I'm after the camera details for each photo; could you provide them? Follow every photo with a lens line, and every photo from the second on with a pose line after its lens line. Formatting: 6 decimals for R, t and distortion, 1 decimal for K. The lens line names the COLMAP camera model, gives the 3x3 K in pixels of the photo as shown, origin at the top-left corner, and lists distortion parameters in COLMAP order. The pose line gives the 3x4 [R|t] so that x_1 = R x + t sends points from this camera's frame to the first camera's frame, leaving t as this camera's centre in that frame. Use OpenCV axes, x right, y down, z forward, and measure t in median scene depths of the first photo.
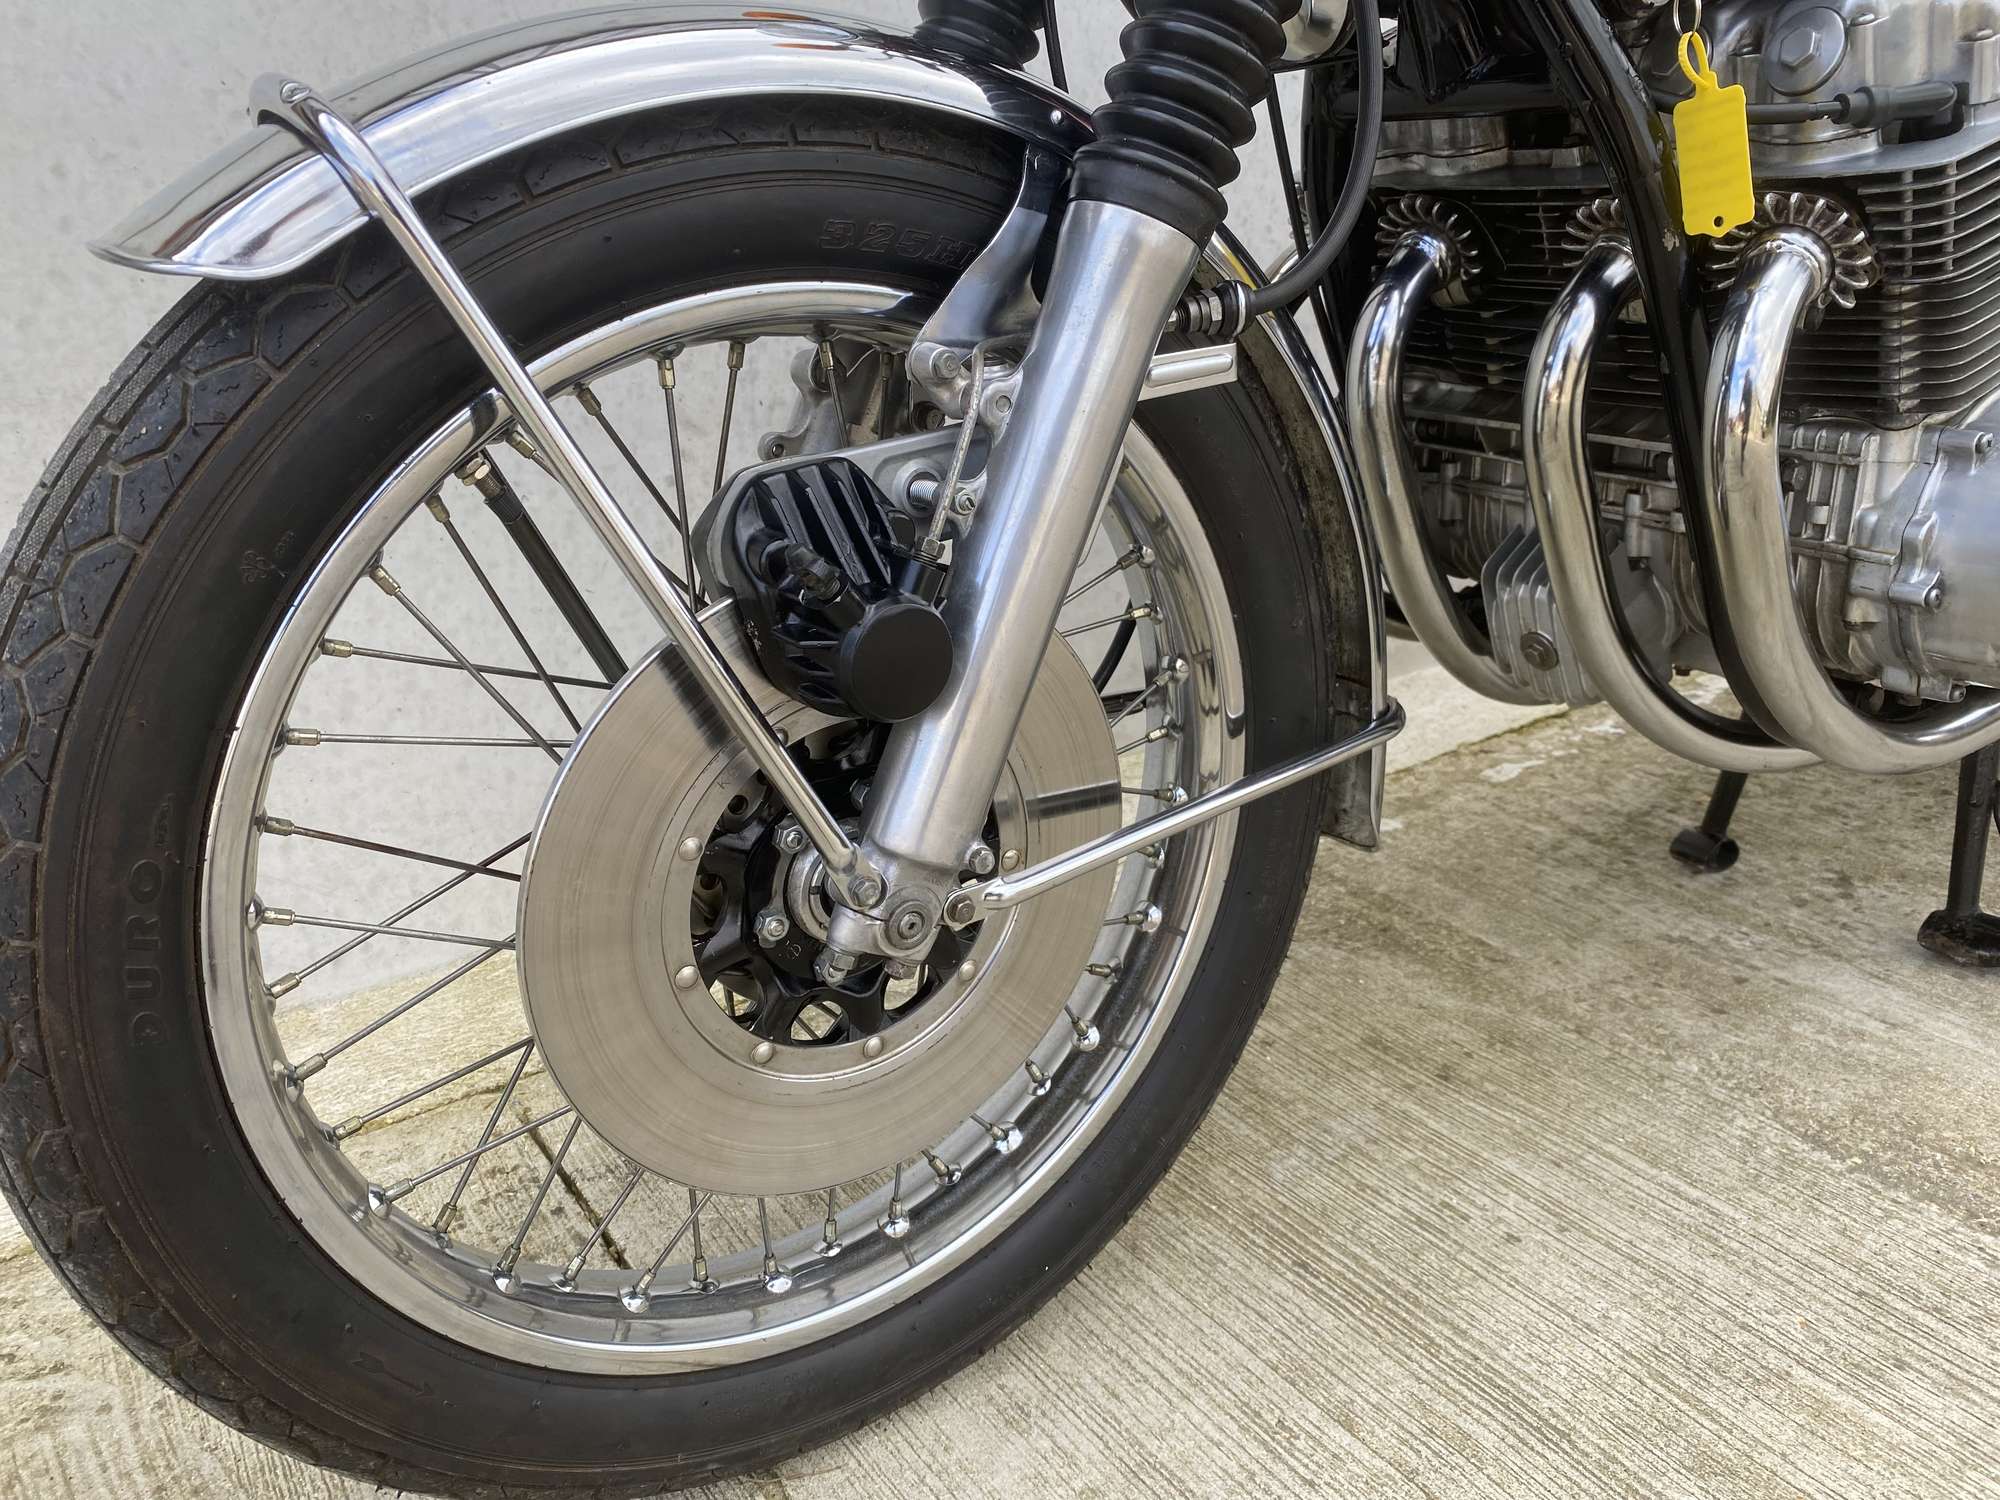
lens RADIAL K [[1544.0, 0, 998.3], [0, 1544.0, 751.8], [0, 0, 1]] dist [0.005267, -0.000158]
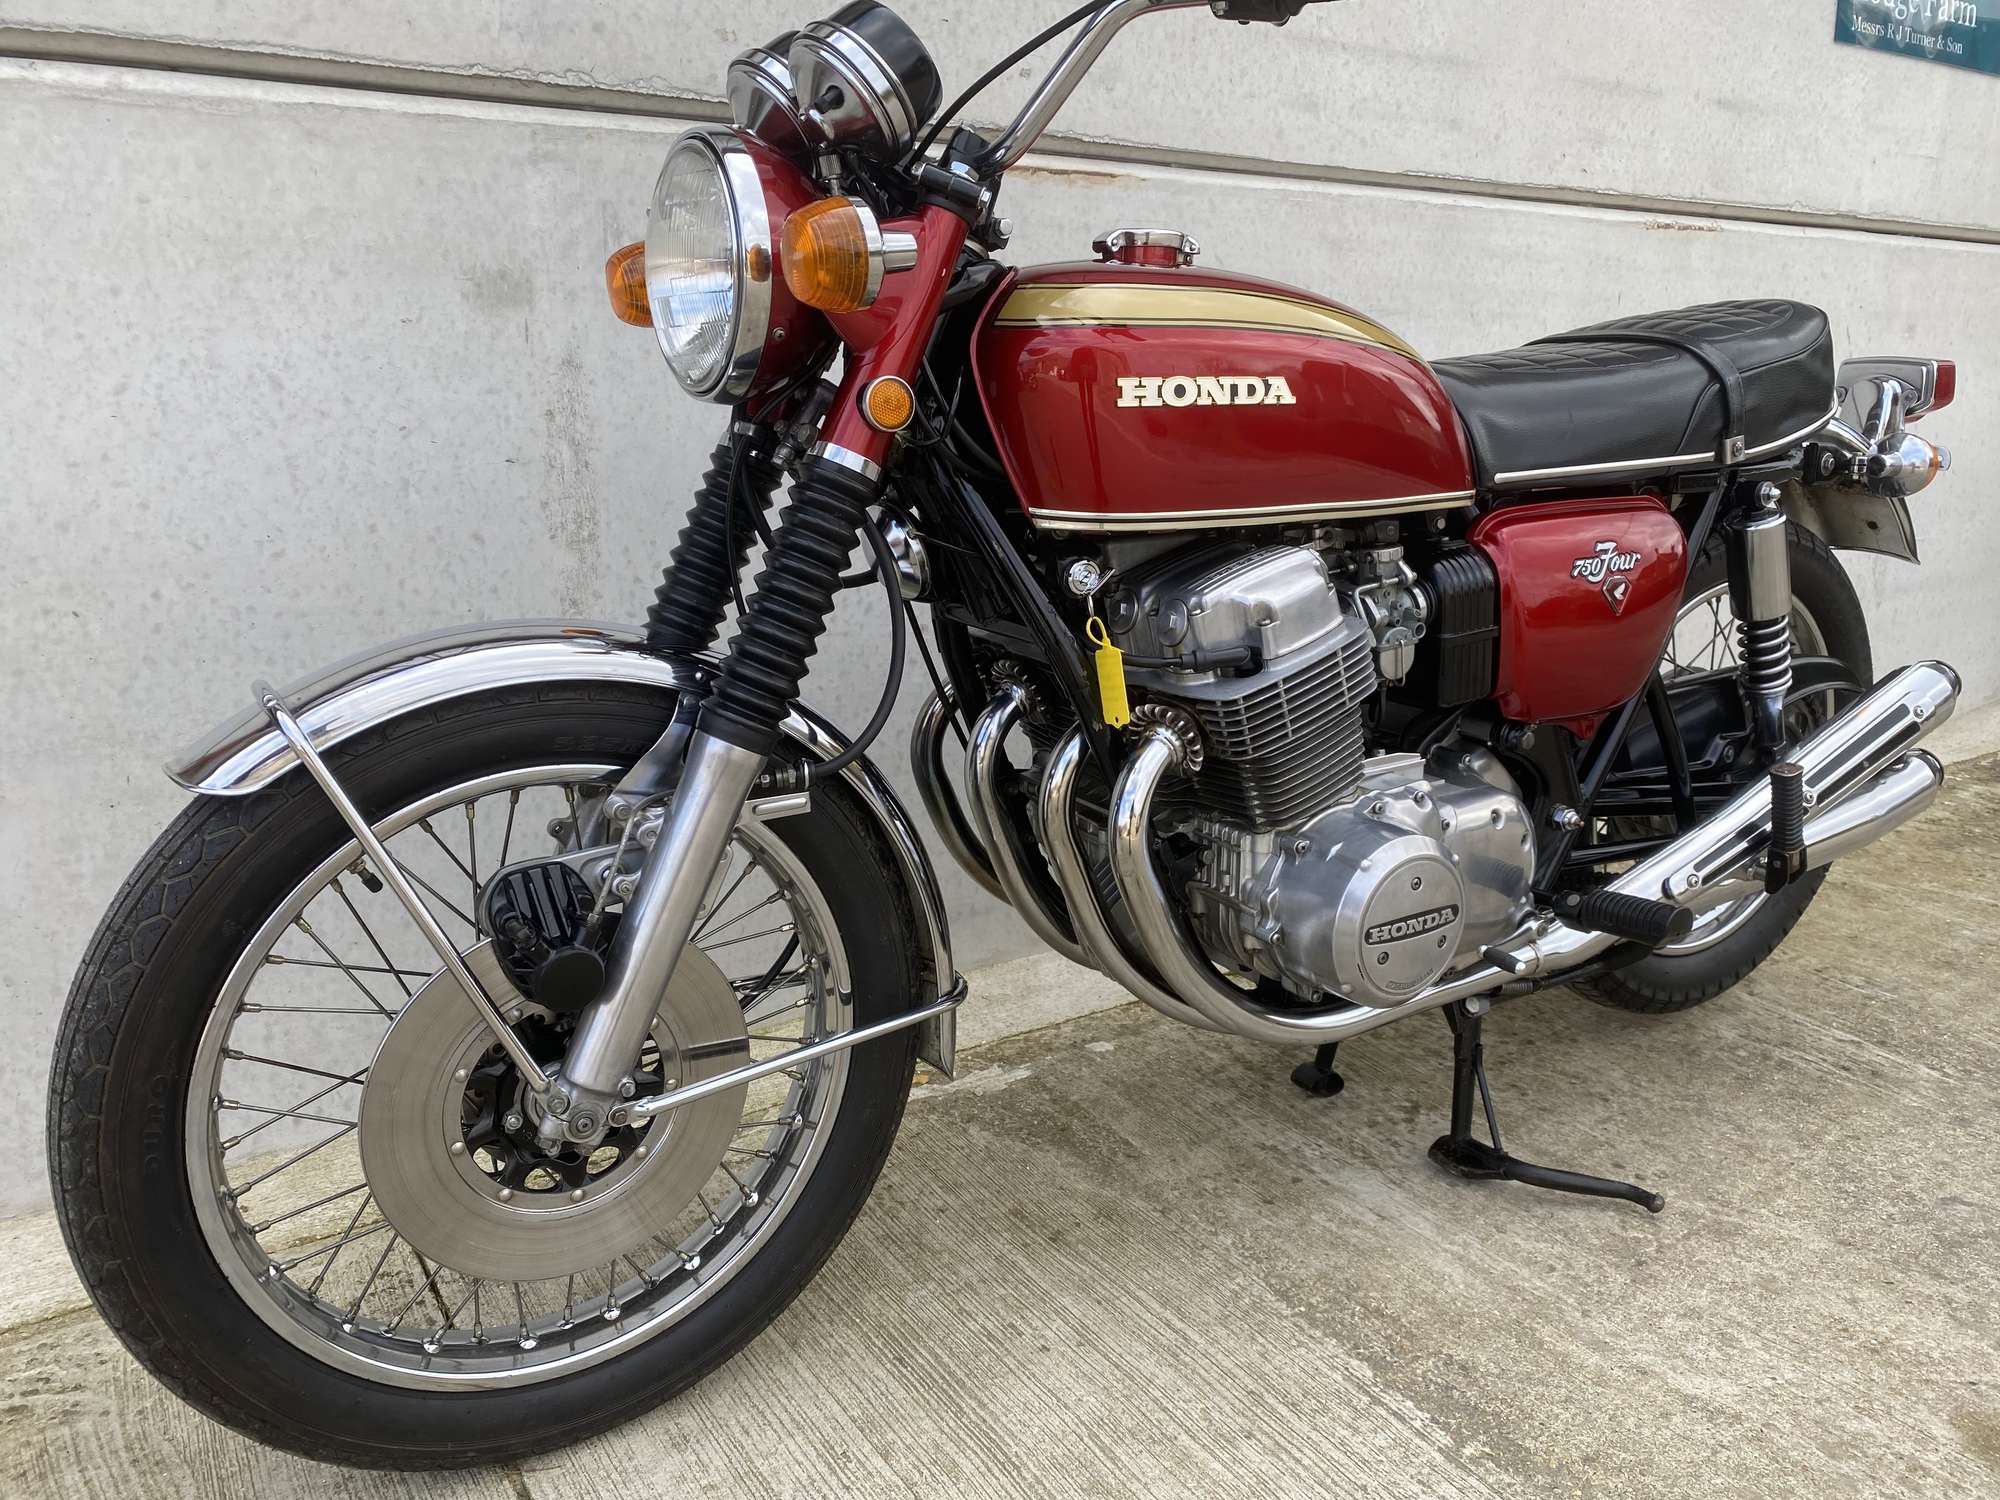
lens RADIAL K [[1544.0, 0, 1006.2], [0, 1544.0, 755.0], [0, 0, 1]] dist [0.005267, -0.000158]
pose [[0.998897, 0.039870, -0.024786, 0.384636], [-0.042207, 0.993860, -0.102275, -0.125053], [0.020556, 0.103208, 0.994447, -0.676071]]
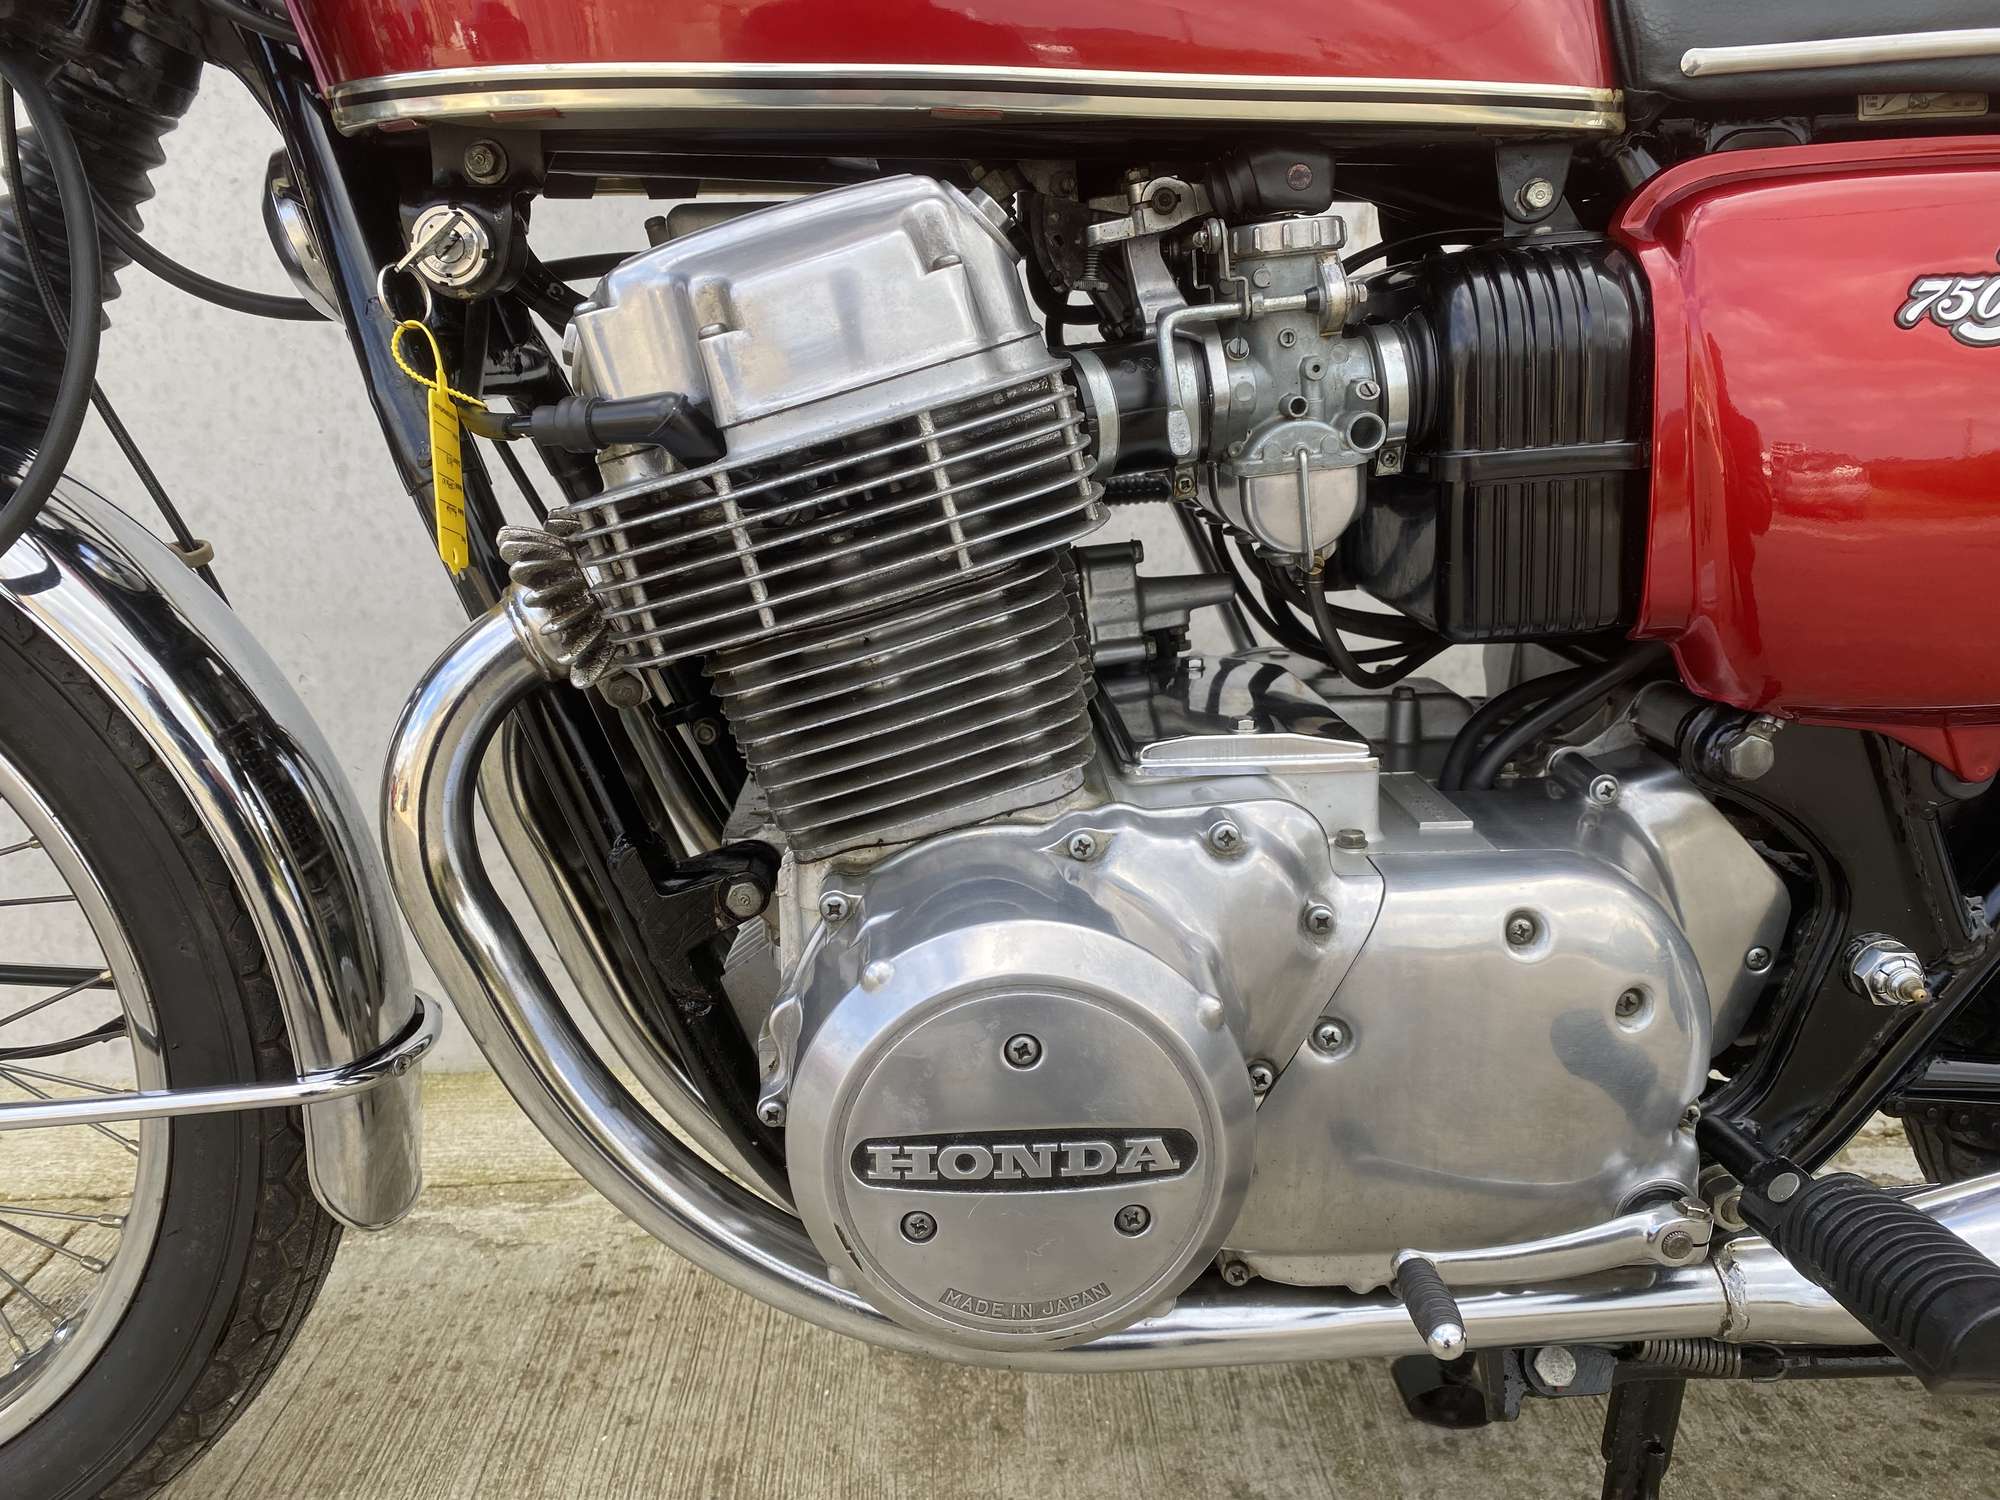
lens RADIAL K [[1544.0, 0, 991.0], [0, 1544.0, 758.4], [0, 0, 1]] dist [0.005267, -0.000158]
pose [[0.845823, 0.159687, -0.509003, 1.101794], [-0.207580, 0.977469, -0.038284, -0.269908], [0.491421, 0.138040, 0.859913, 0.492033]]
